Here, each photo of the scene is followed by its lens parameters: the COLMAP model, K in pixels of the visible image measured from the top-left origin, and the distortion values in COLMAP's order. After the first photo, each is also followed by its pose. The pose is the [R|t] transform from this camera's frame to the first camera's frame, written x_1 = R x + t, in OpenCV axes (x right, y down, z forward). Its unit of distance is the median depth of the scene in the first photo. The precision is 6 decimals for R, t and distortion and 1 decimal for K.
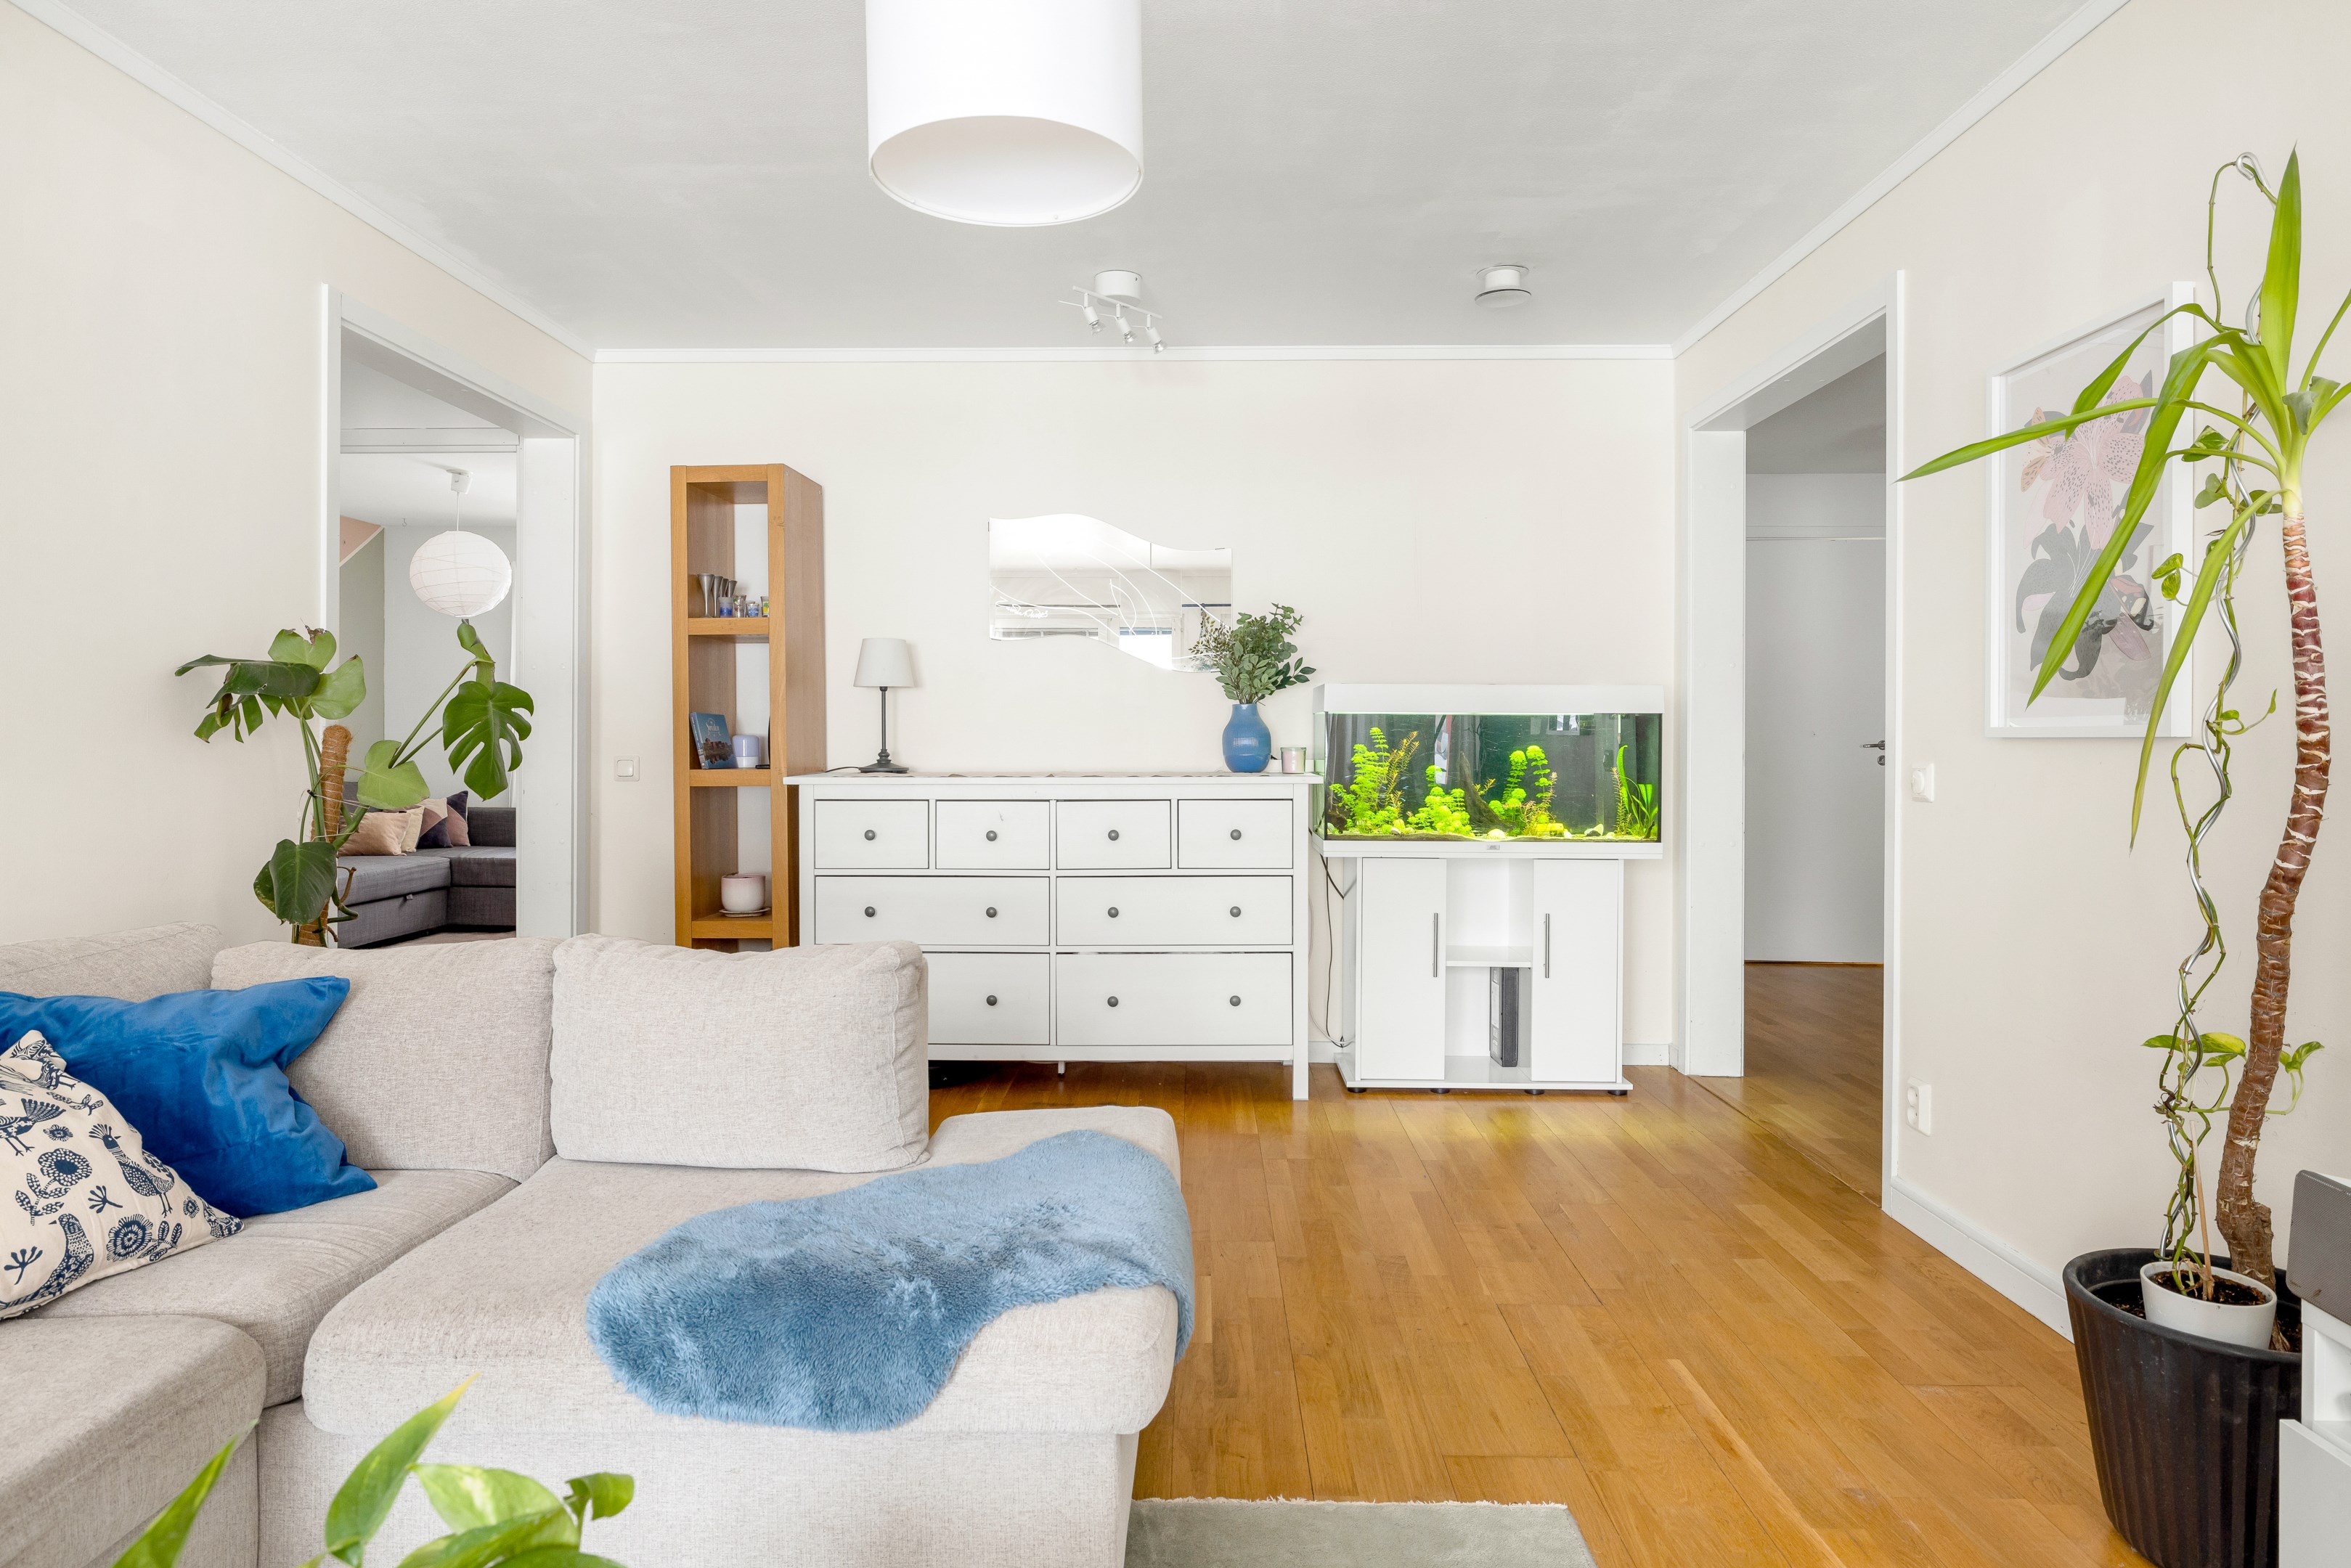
lens RADIAL K [[1430.8, 0, 1272.0], [0, 1430.8, 728.2], [0, 0, 1]] dist [0.002291, -0.001530]
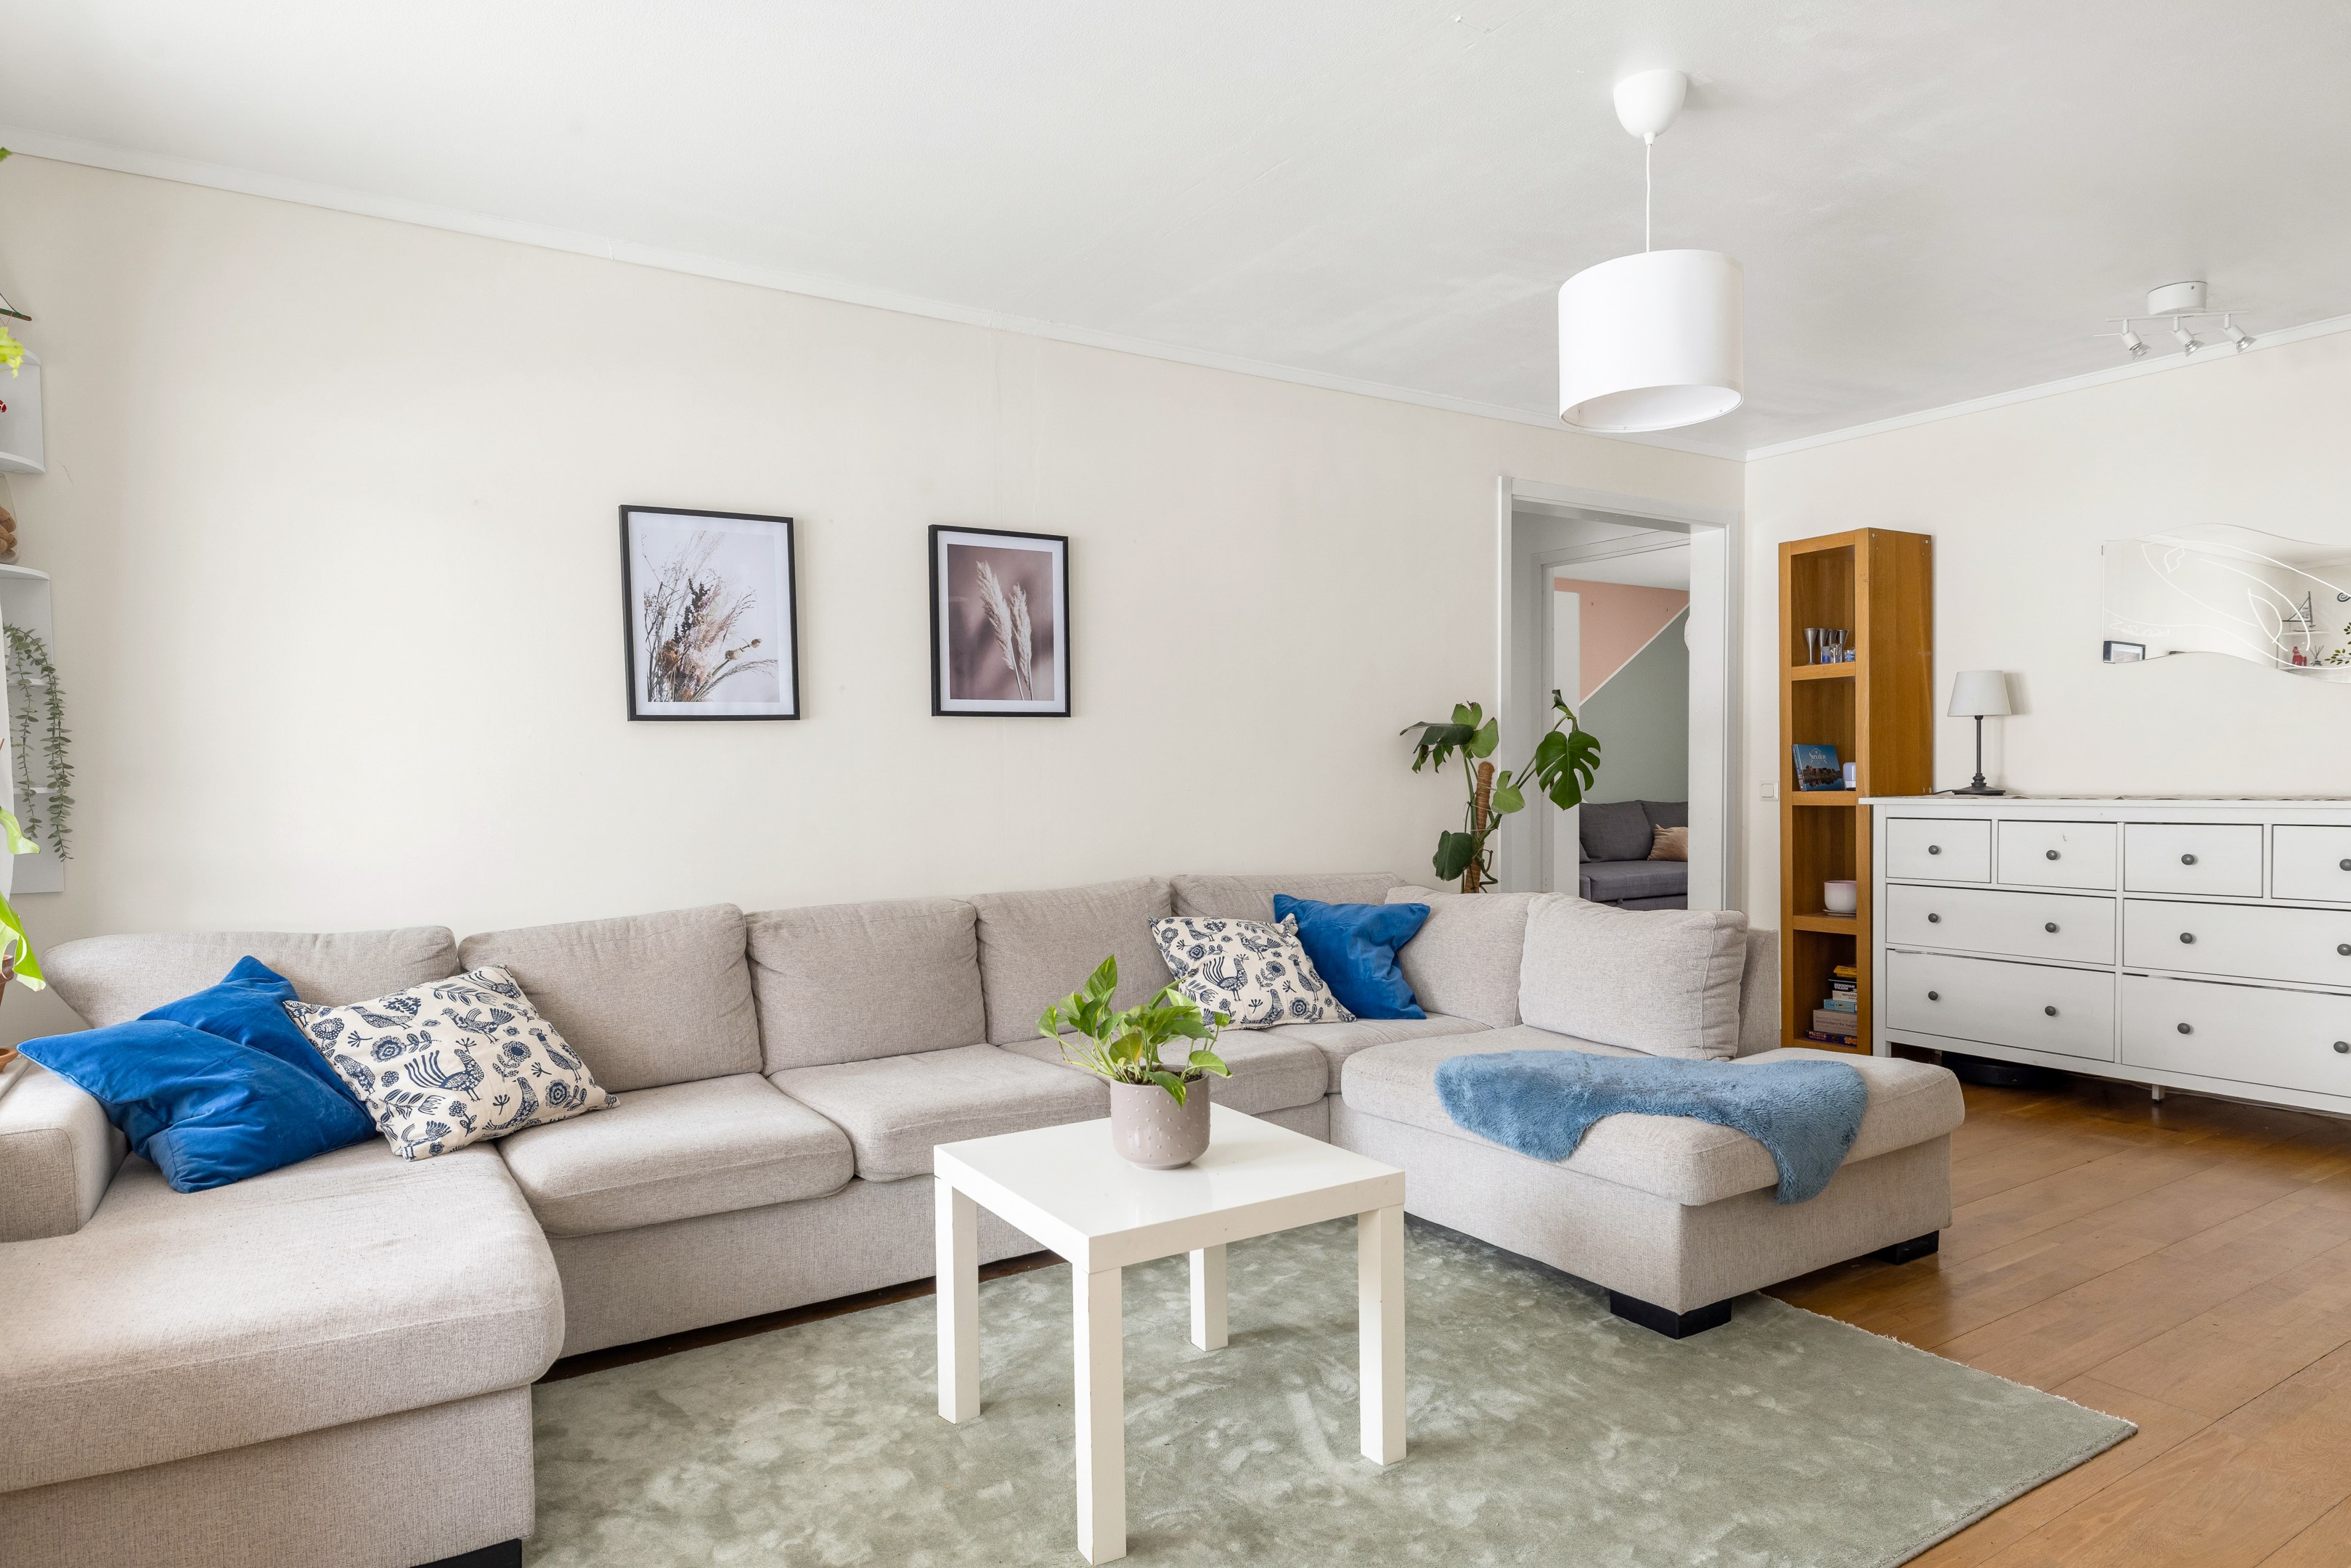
lens RADIAL K [[1401.4, 0, 1155.1], [0, 1401.4, 775.7], [0, 0, 1]] dist [0.007669, -0.000220]
pose [[0.550676, -0.006954, -0.834690, 0.514842], [0.019611, 0.999797, 0.004608, -0.000994], [0.834489, -0.018907, 0.550700, -0.198232]]
